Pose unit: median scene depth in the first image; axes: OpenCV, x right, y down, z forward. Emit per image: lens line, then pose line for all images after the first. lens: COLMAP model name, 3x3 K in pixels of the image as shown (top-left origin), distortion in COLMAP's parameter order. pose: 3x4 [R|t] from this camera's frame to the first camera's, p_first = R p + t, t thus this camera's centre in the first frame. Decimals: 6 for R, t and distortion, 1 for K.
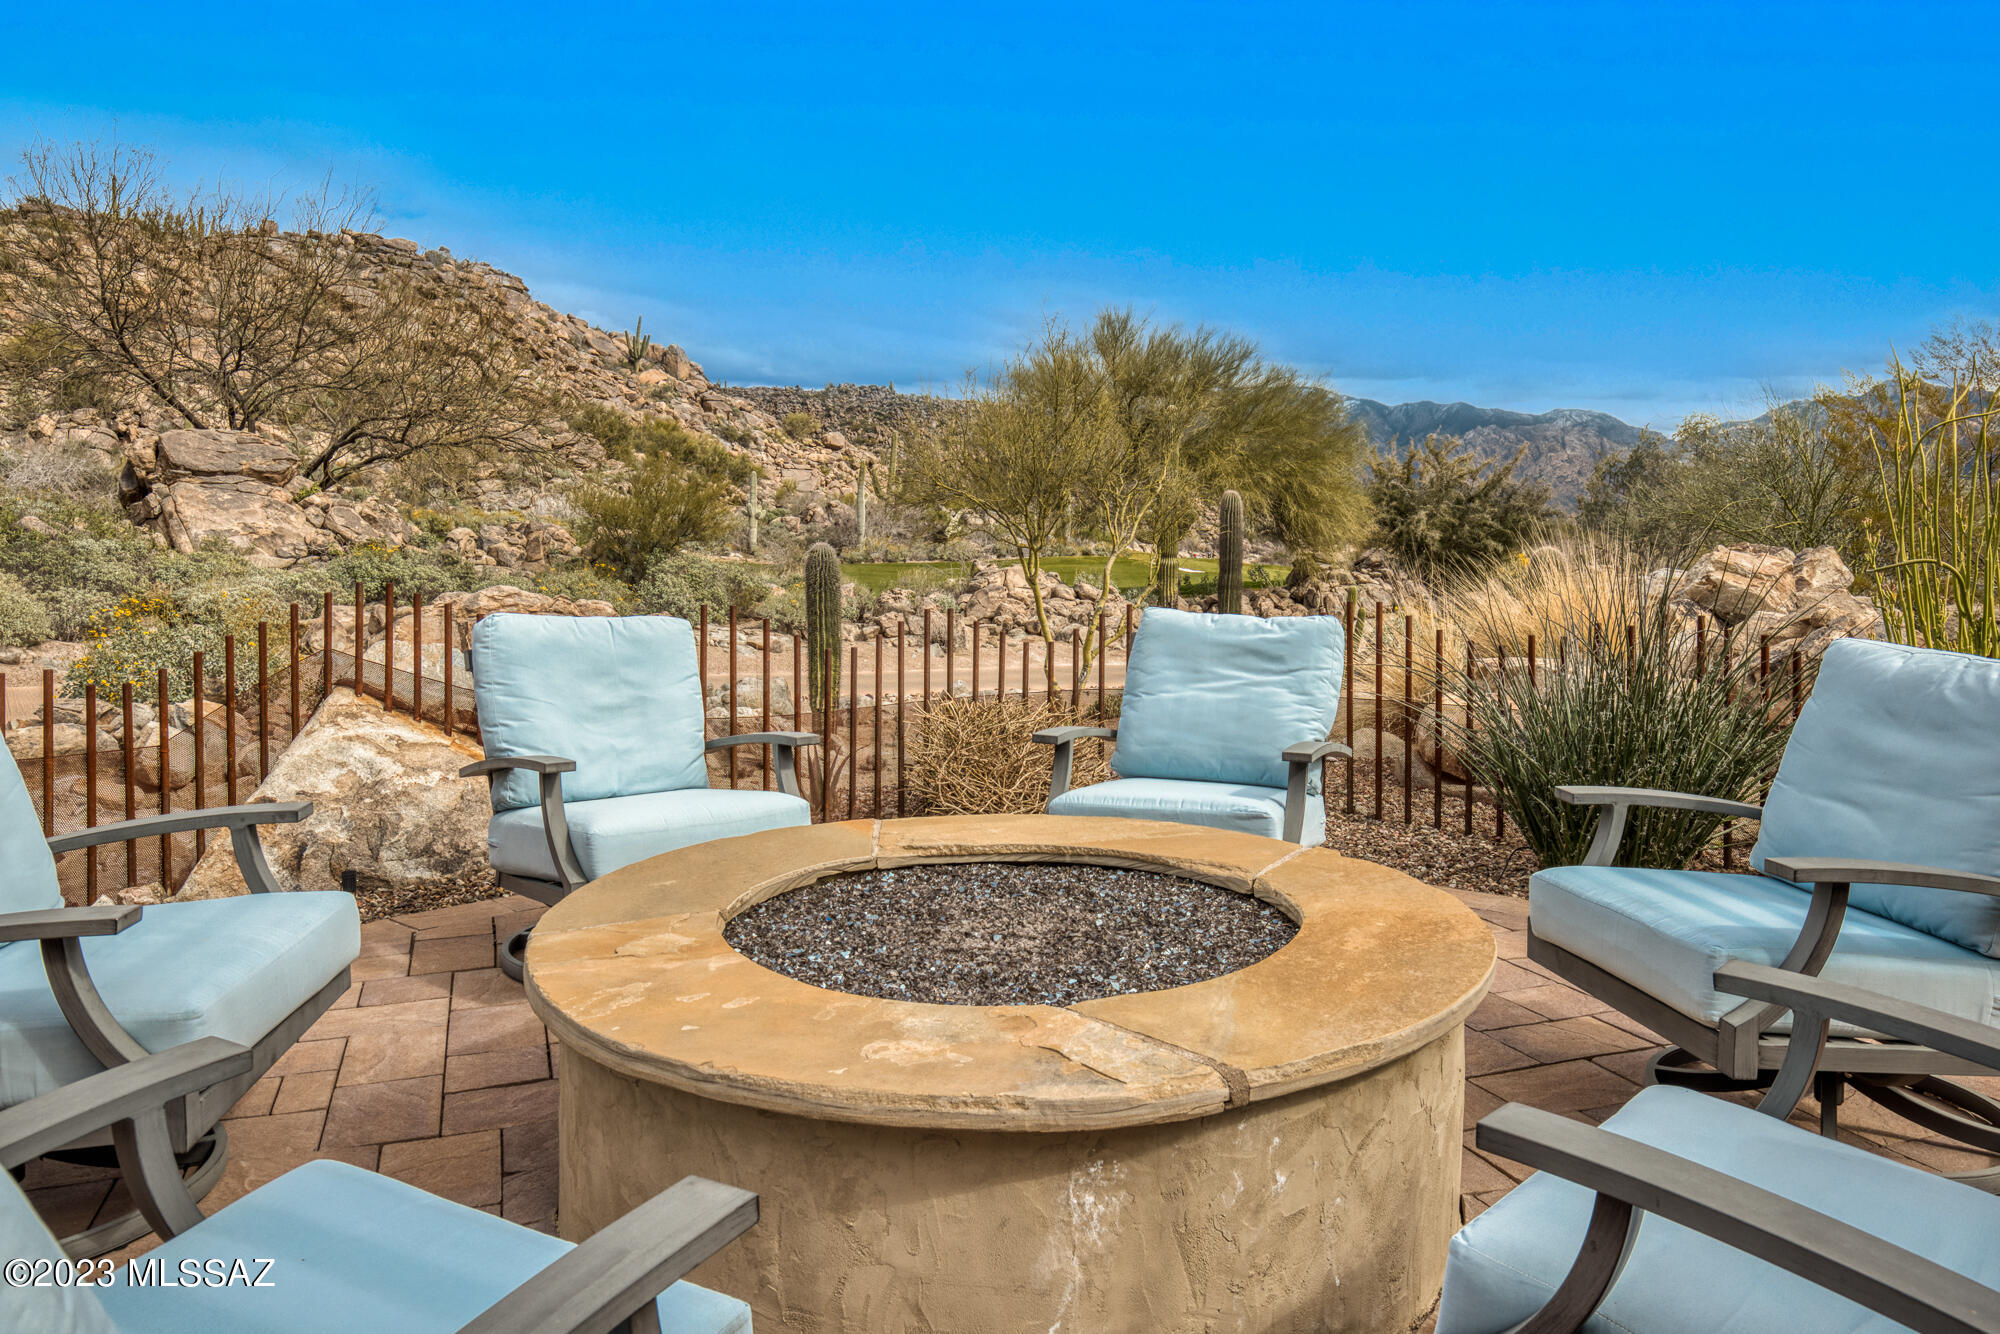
lens RADIAL K [[1384.9, 0, 1023.5], [0, 1384.9, 549.3], [0, 0, 1]] dist [0.002144, 0.002248]
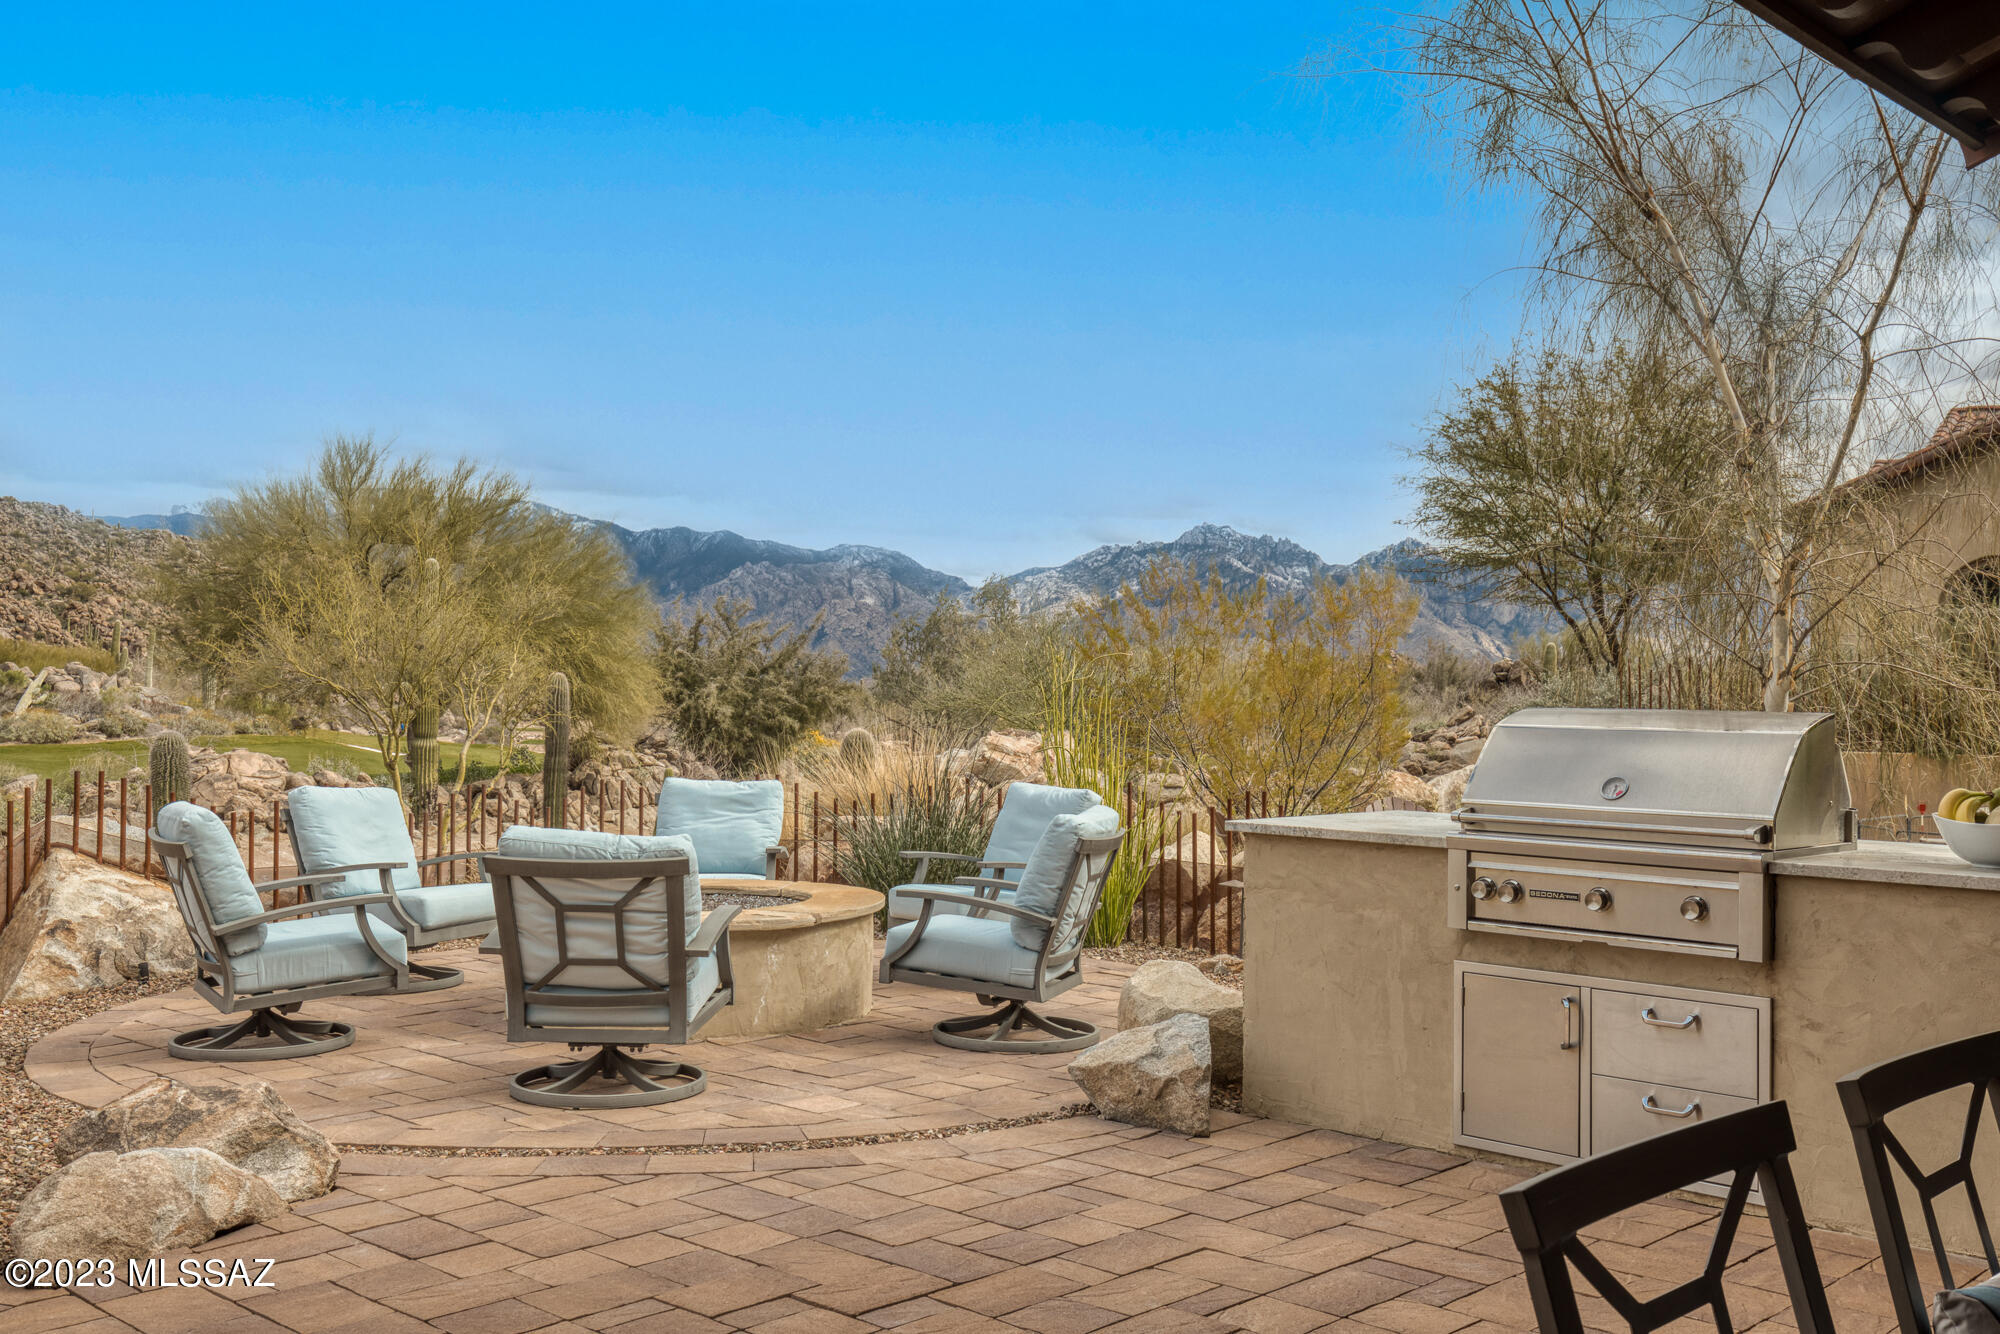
lens RADIAL K [[1912.6, 0, 1005.2], [0, 1912.6, 667.7], [0, 0, 1]] dist [0.043509, 0.000000]
pose [[0.898969, 0.009921, 0.437899, -0.077876], [0.002276, 0.999624, -0.027321, -0.003730], [-0.438006, 0.025558, 0.898609, -0.176799]]
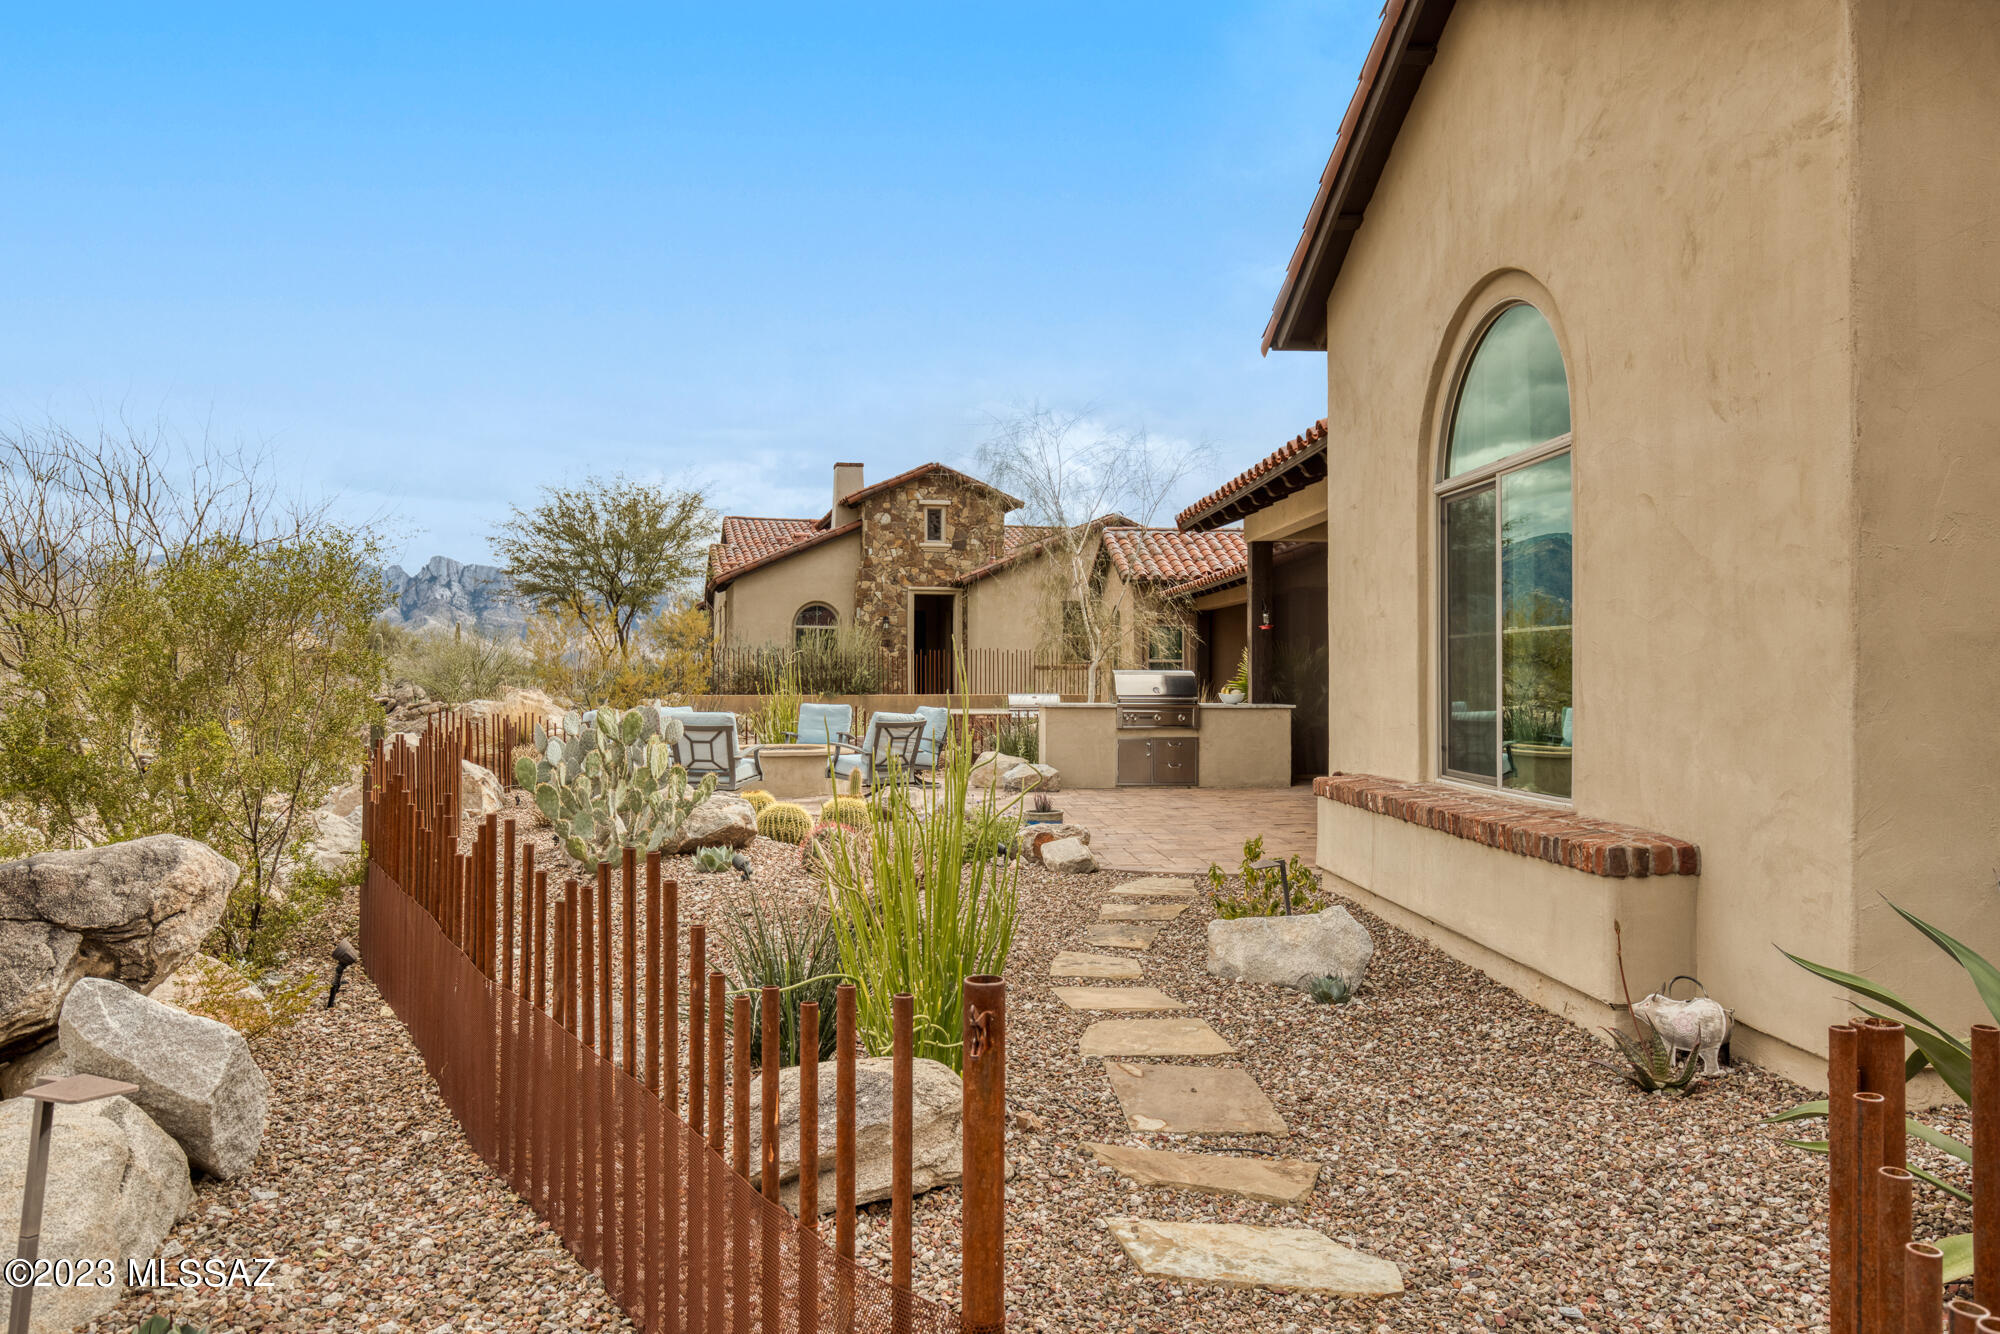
lens RADIAL K [[1384.9, 0, 981.0], [0, 1384.9, 680.2], [0, 0, 1]] dist [0.002144, 0.002248]
pose [[0.299426, -0.008098, 0.954085, -0.445399], [0.016601, 0.999857, 0.003277, -0.003584], [-0.953975, 0.014858, 0.299518, -0.133434]]
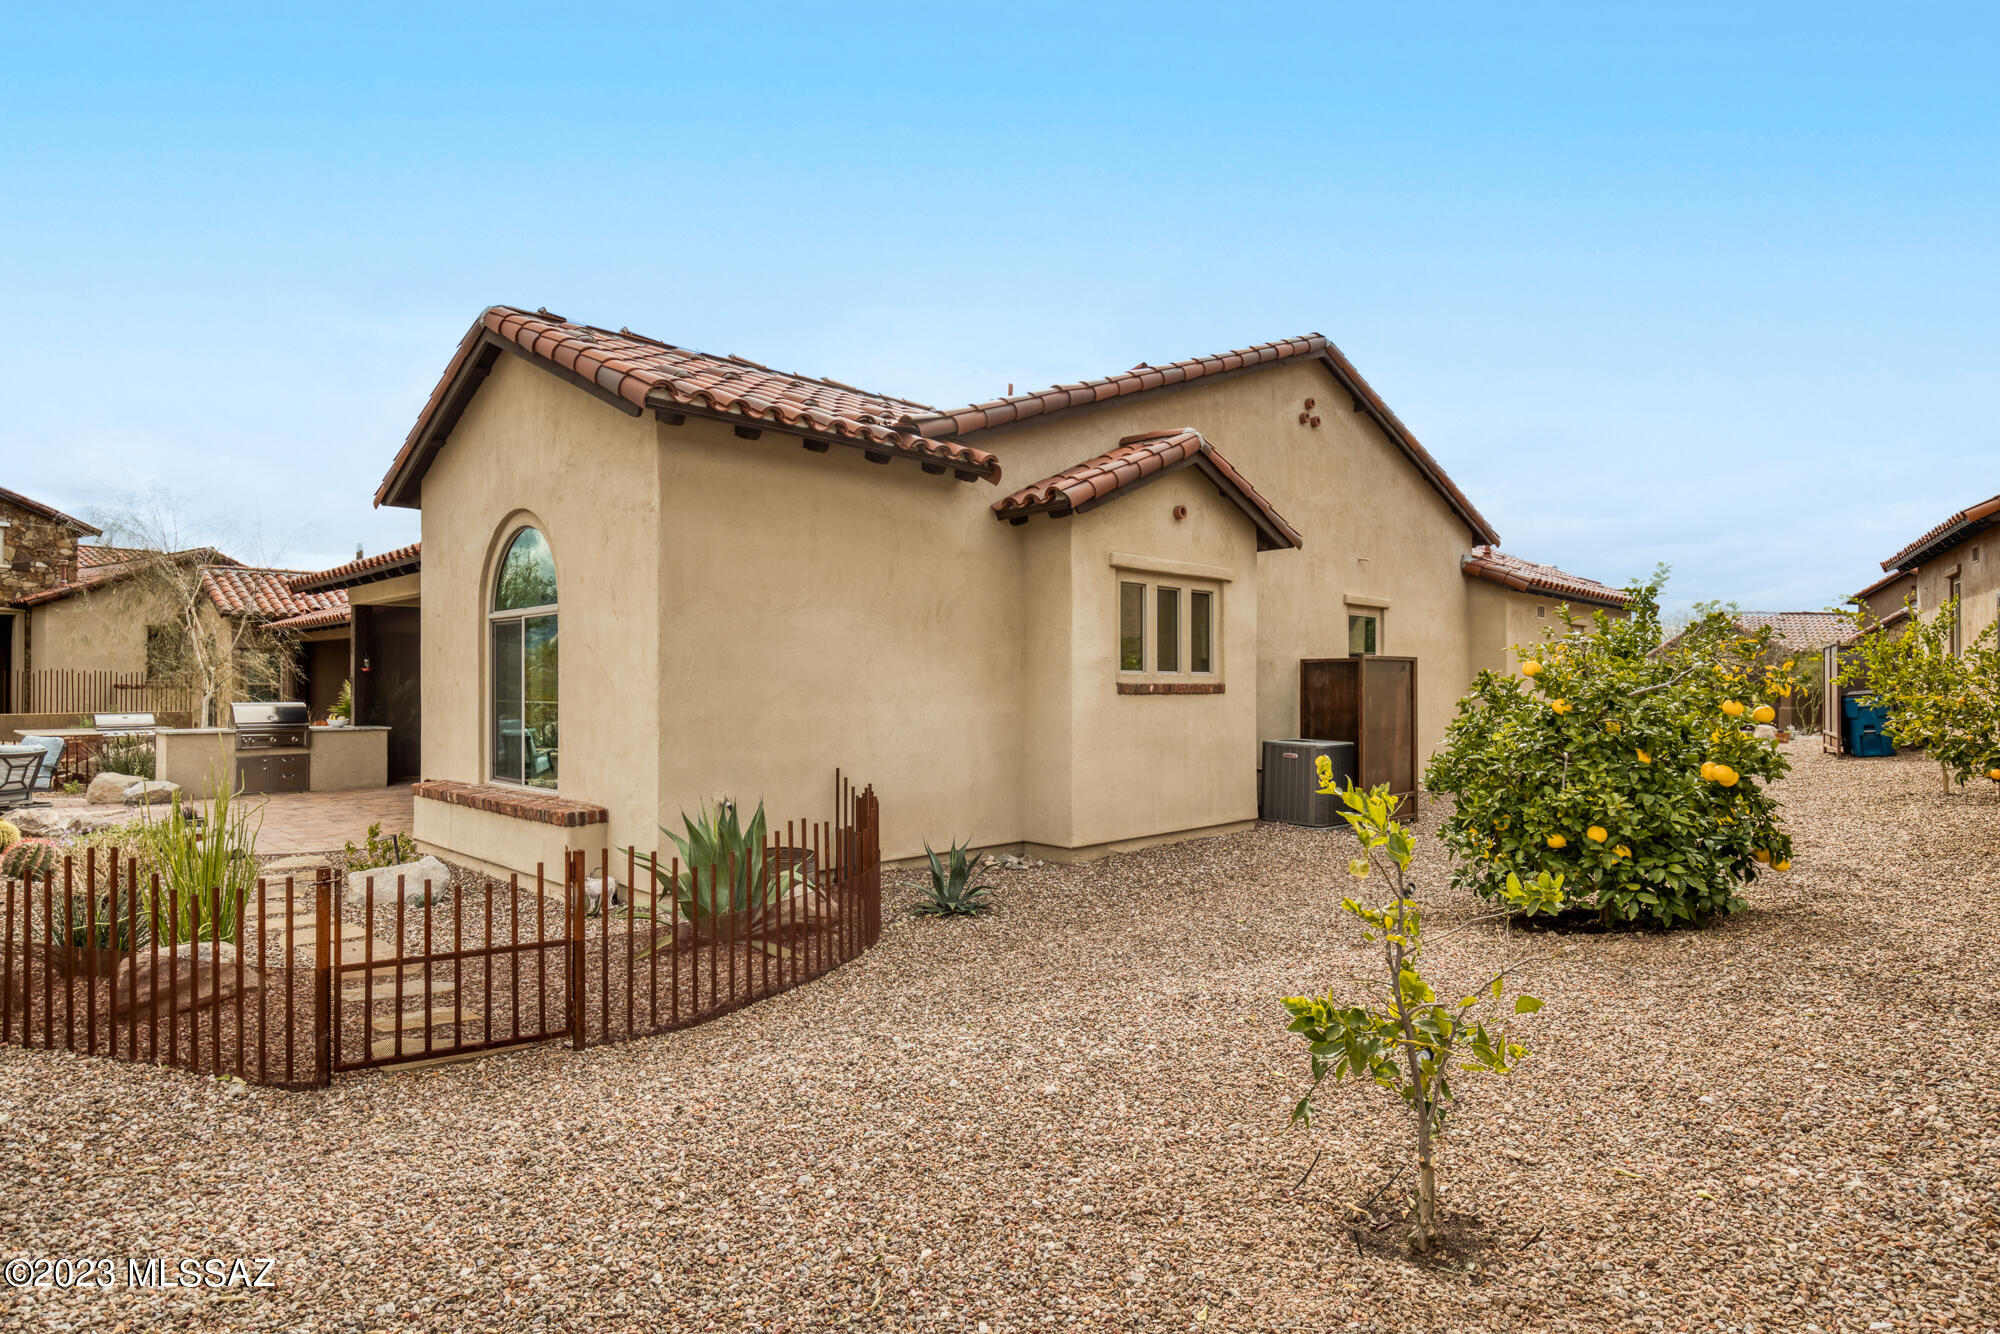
lens RADIAL K [[1126.2, 0, 999.2], [0, 1126.2, 667.8], [0, 0, 1]] dist [-0.003647, 0.001723]
pose [[-0.411471, 0.004844, 0.911410, -0.566015], [0.011591, 0.999933, -0.000082, -0.016803], [-0.911349, 0.010530, -0.411499, -0.137342]]
